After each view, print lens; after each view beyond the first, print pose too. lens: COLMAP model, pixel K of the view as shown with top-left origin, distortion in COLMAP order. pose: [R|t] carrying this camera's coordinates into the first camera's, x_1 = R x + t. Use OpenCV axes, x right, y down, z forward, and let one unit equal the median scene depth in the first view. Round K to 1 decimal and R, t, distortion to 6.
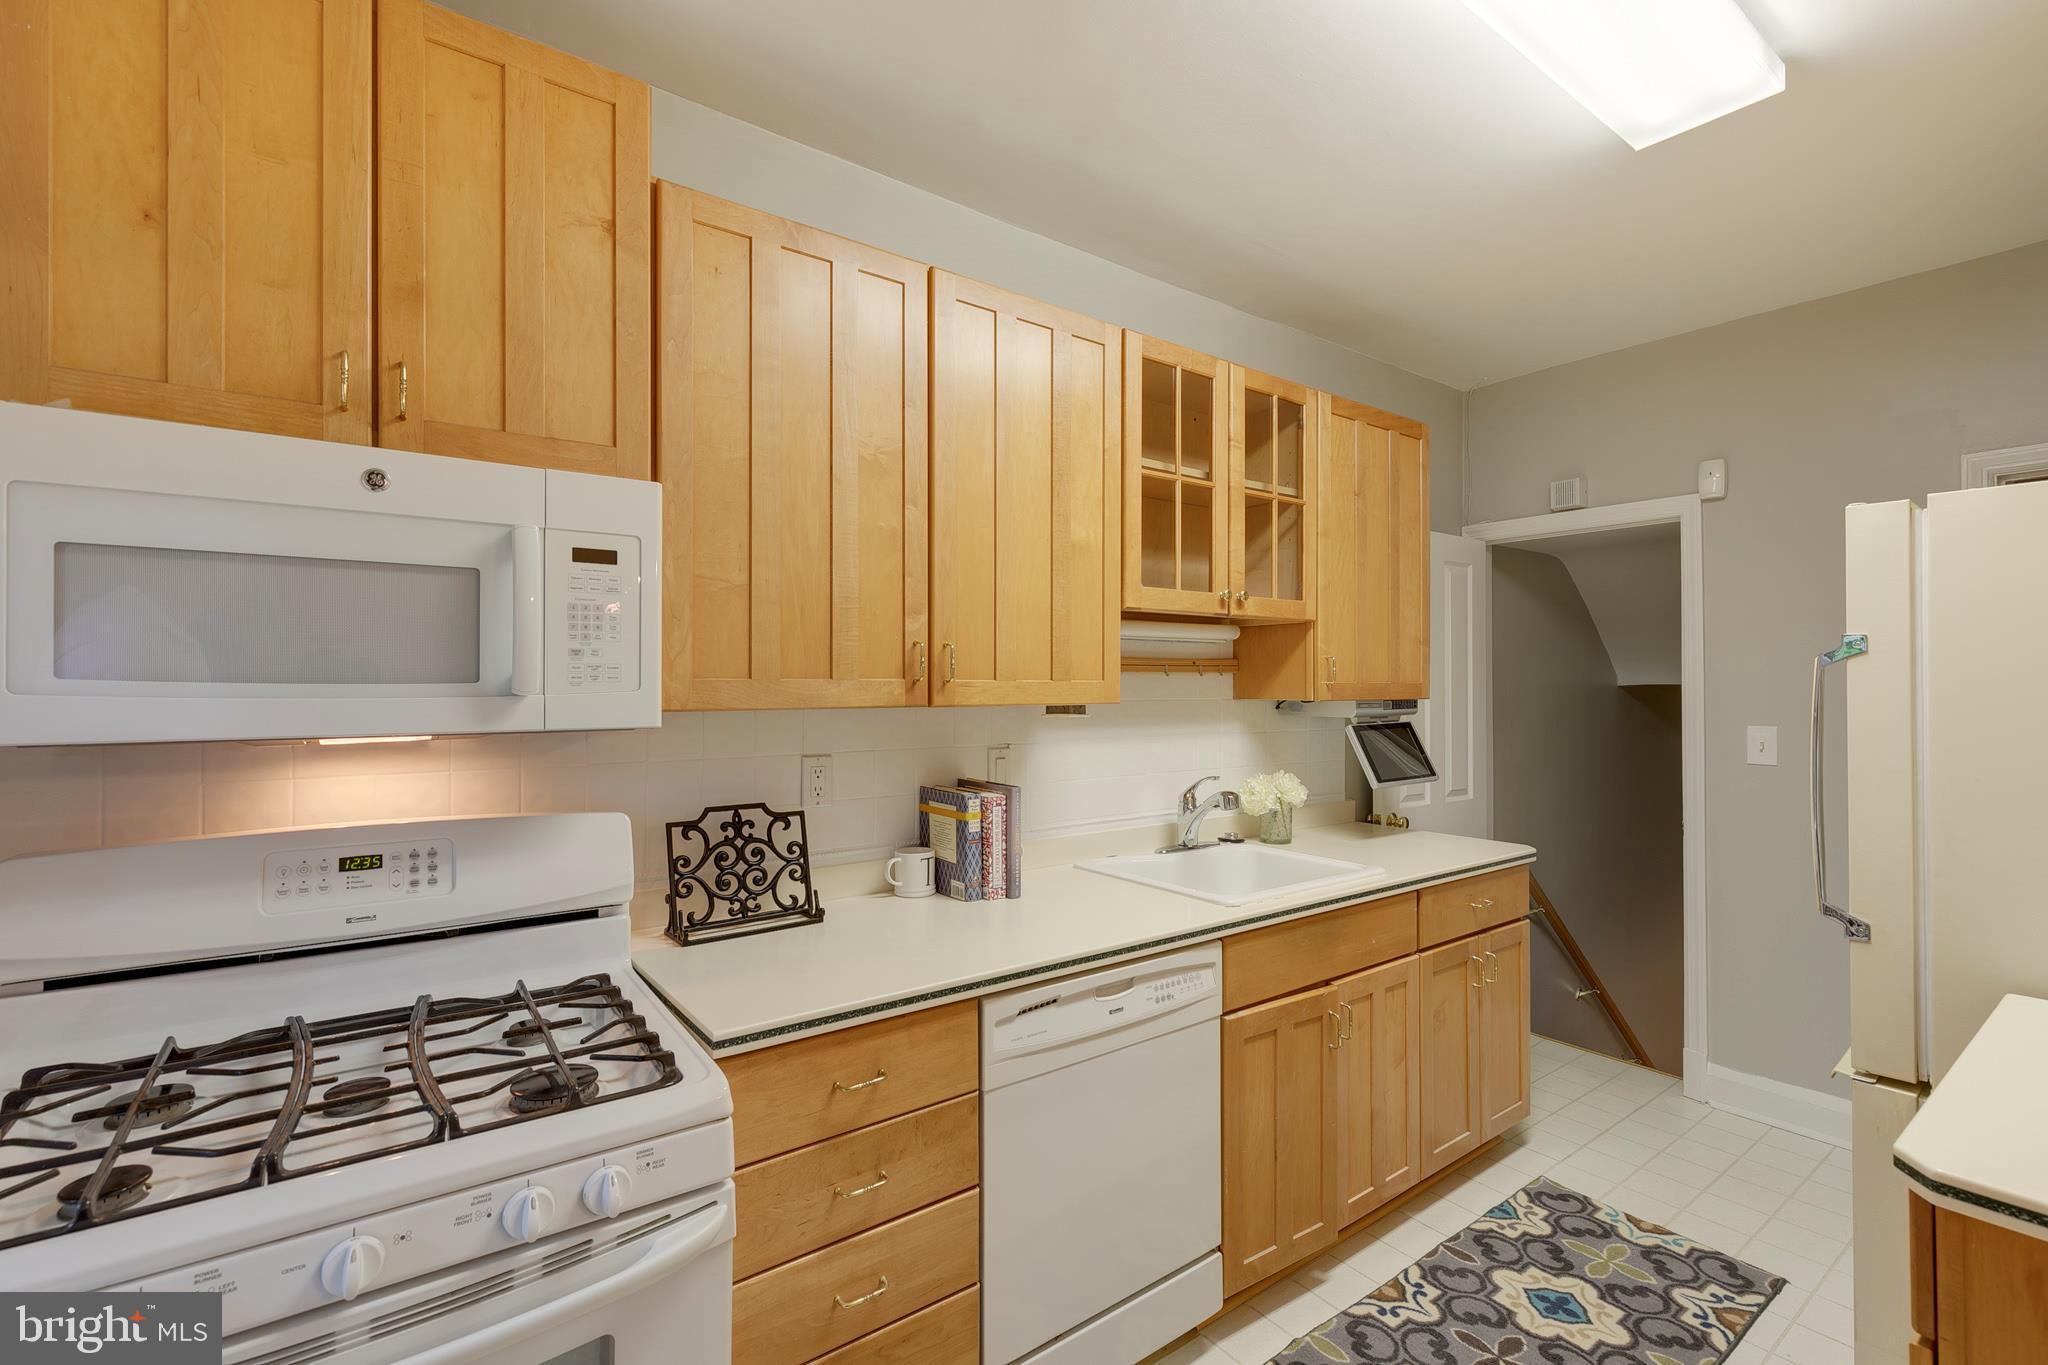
lens RADIAL K [[923.7, 0, 1032.1], [0, 923.7, 679.6], [0, 0, 1]] dist [0.008236, -0.000409]
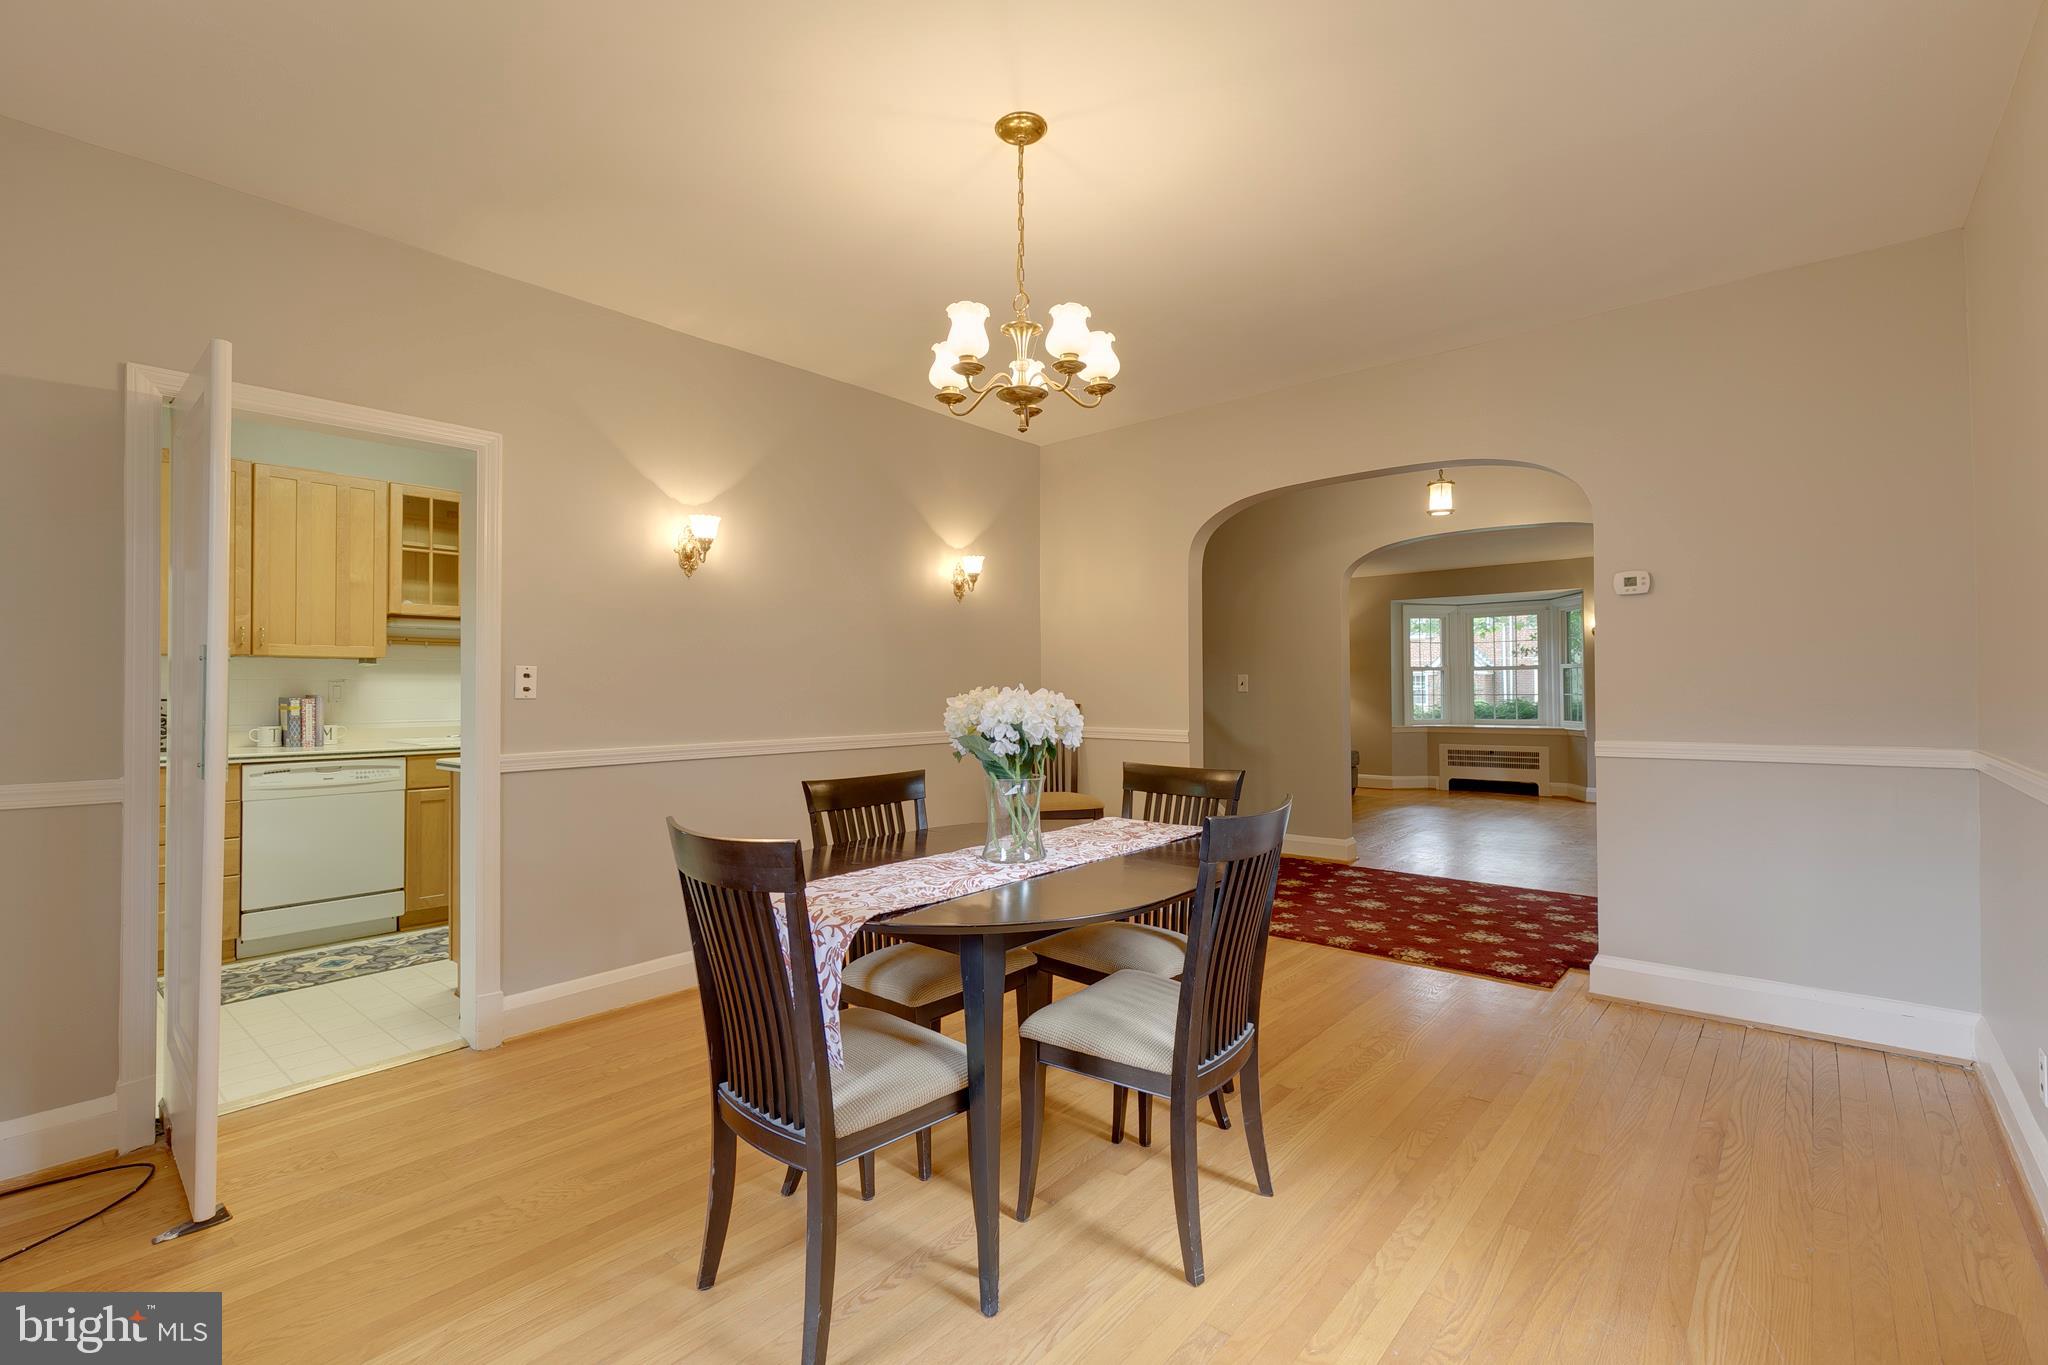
lens RADIAL K [[923.7, 0, 1032.1], [0, 923.7, 679.6], [0, 0, 1]] dist [0.008236, -0.000409]
pose [[0.974569, -0.004468, 0.224041, 1.098136], [0.004282, 0.999990, 0.001317, 0.084308], [-0.224045, -0.000324, 0.974579, -1.454327]]
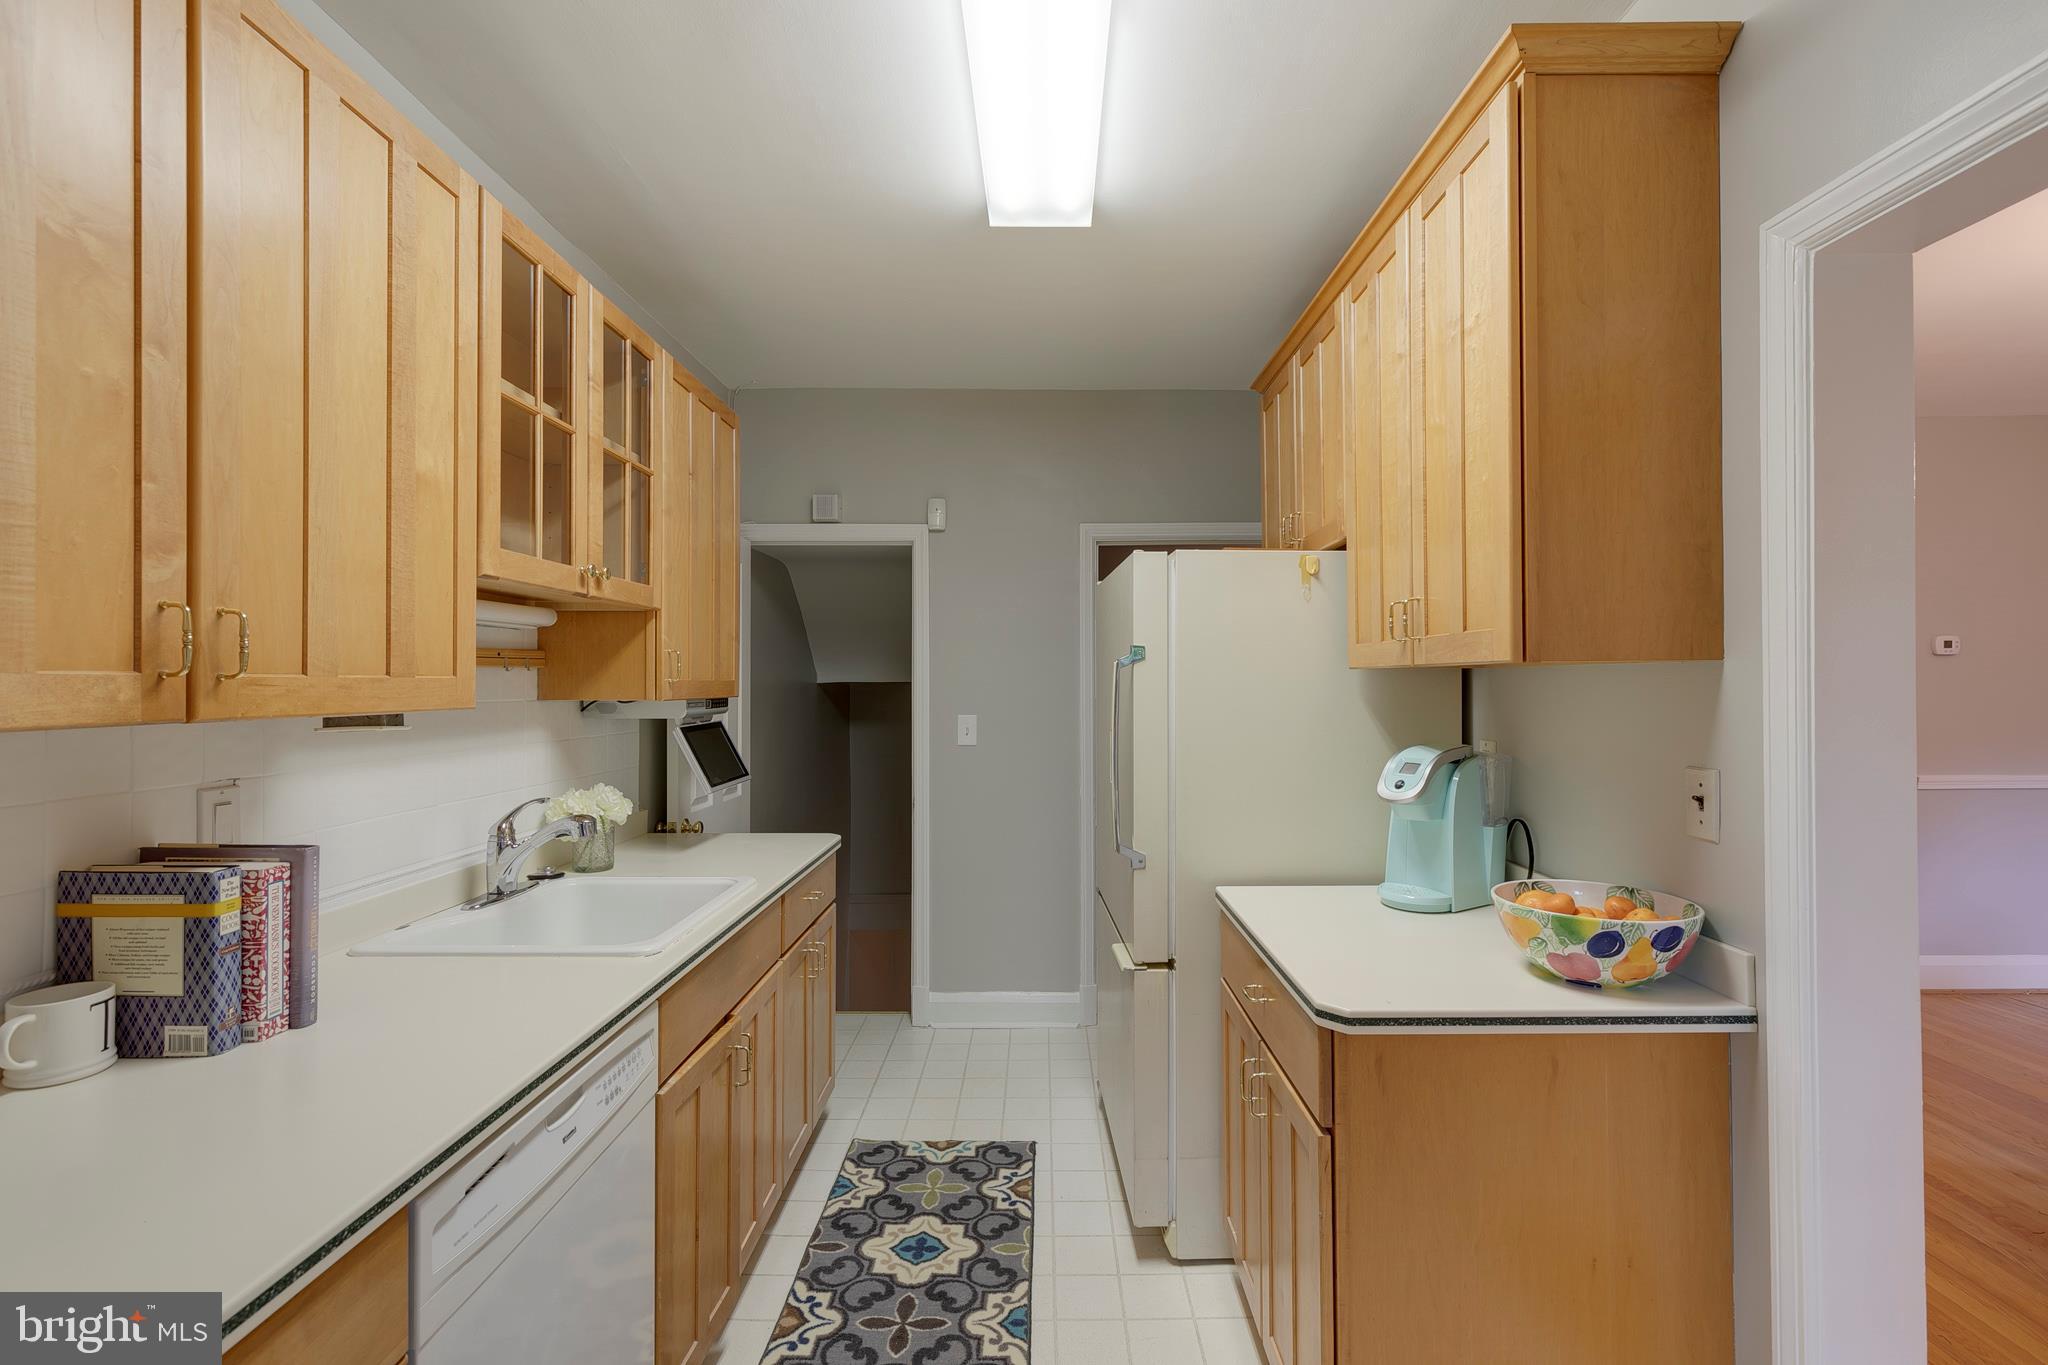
lens RADIAL K [[923.7, 0, 1032.1], [0, 923.7, 679.6], [0, 0, 1]] dist [0.008236, -0.000409]
pose [[0.601838, 0.002013, 0.798616, -0.222764], [-0.003717, 0.999993, 0.000281, 0.001394], [-0.798610, -0.003138, 0.601841, 0.230555]]
